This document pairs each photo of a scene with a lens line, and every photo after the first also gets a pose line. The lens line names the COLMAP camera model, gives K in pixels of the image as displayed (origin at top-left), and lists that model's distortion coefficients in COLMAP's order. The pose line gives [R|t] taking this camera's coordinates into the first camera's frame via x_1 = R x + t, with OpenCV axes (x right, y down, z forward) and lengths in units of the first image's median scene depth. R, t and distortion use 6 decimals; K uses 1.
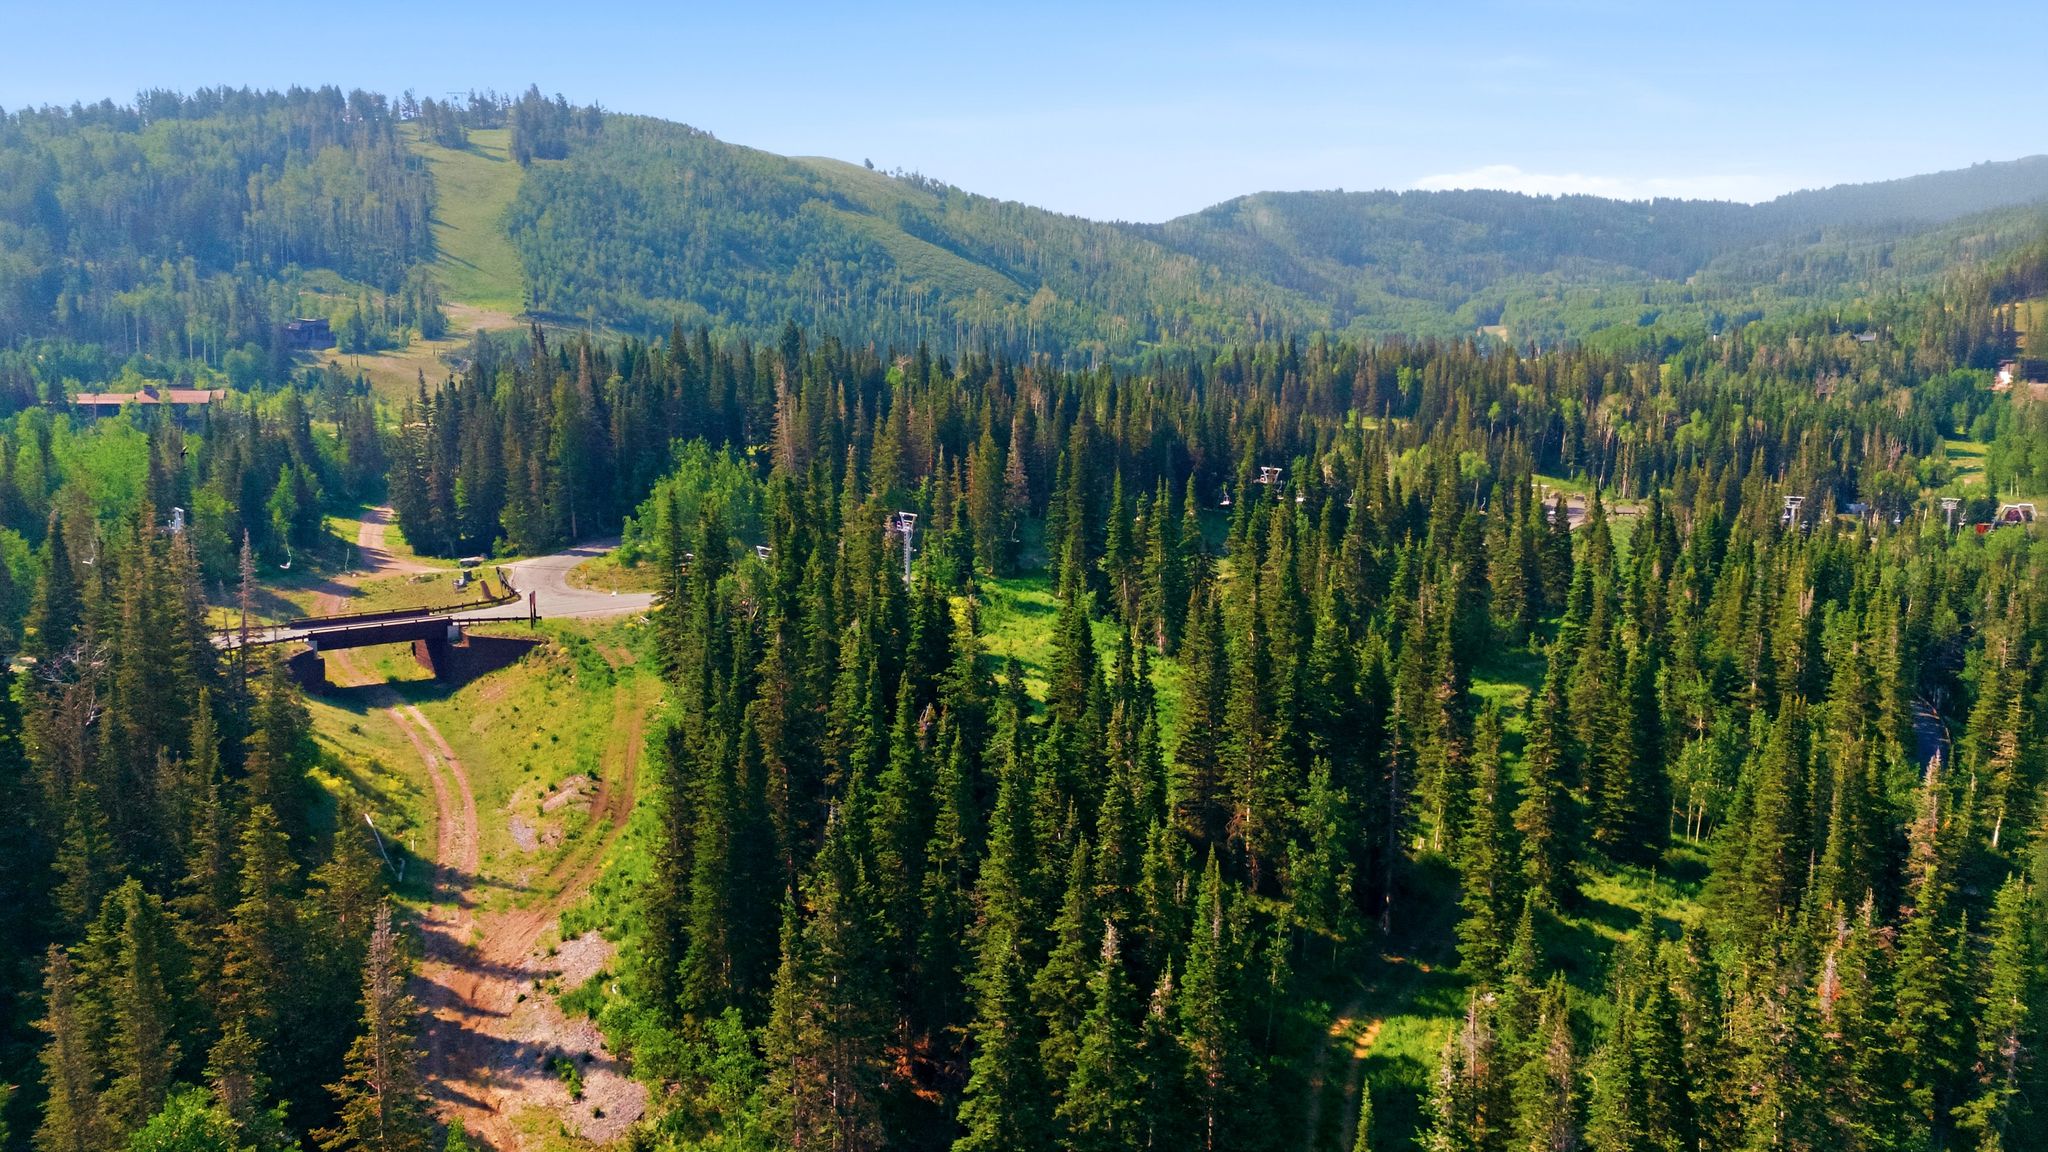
lens RADIAL K [[1500.6, 0, 1028.8], [0, 1500.6, 571.6], [0, 0, 1]] dist [0.083251, -0.079429]
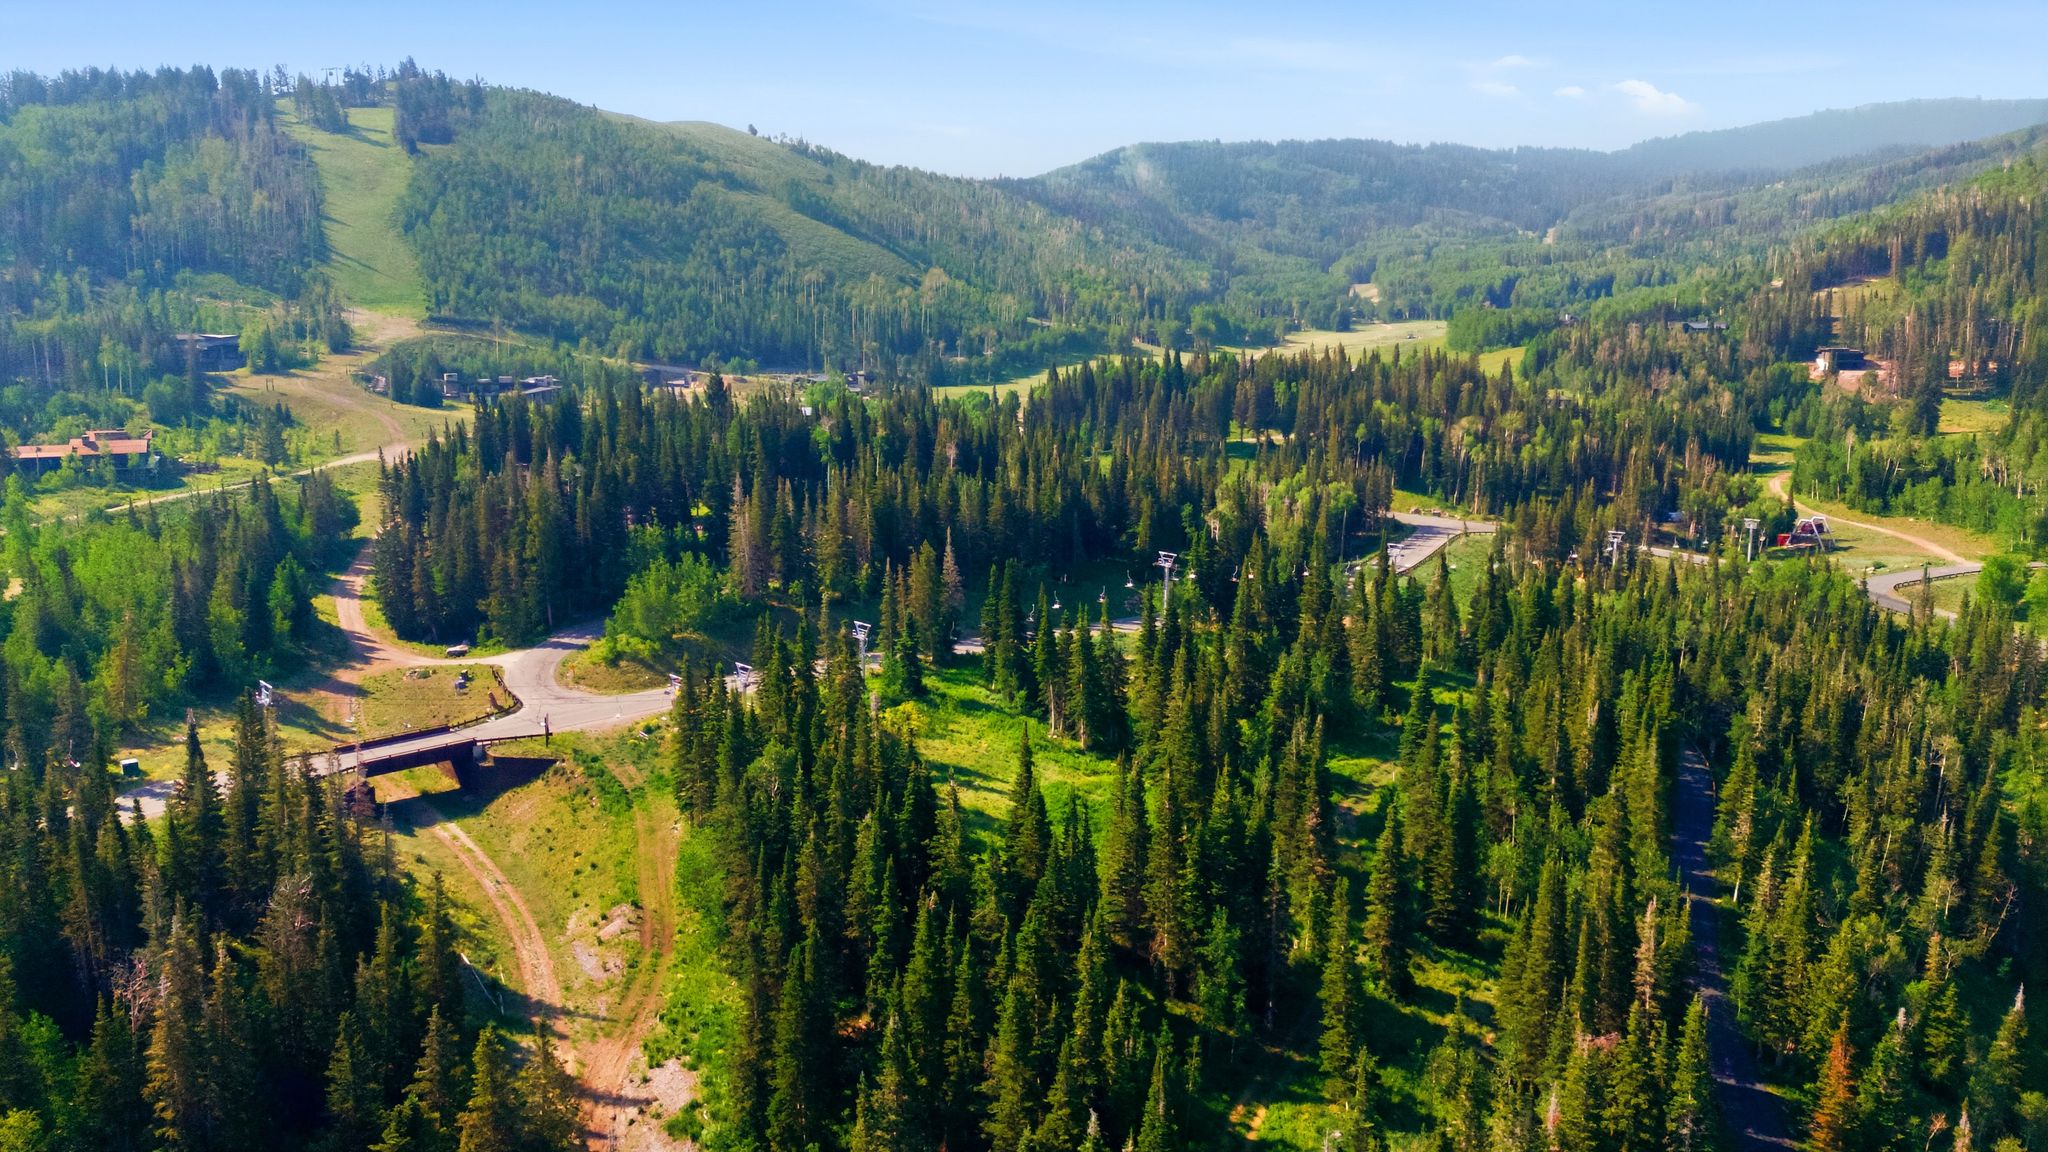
lens RADIAL K [[1500.6, 0, 1030.9], [0, 1500.6, 573.7], [0, 0, 1]] dist [0.083251, -0.079429]
pose [[0.996825, -0.019466, 0.077207, -0.032694], [0.016079, 0.998891, 0.044245, -0.105899], [-0.077983, -0.042863, 0.996033, -0.140101]]
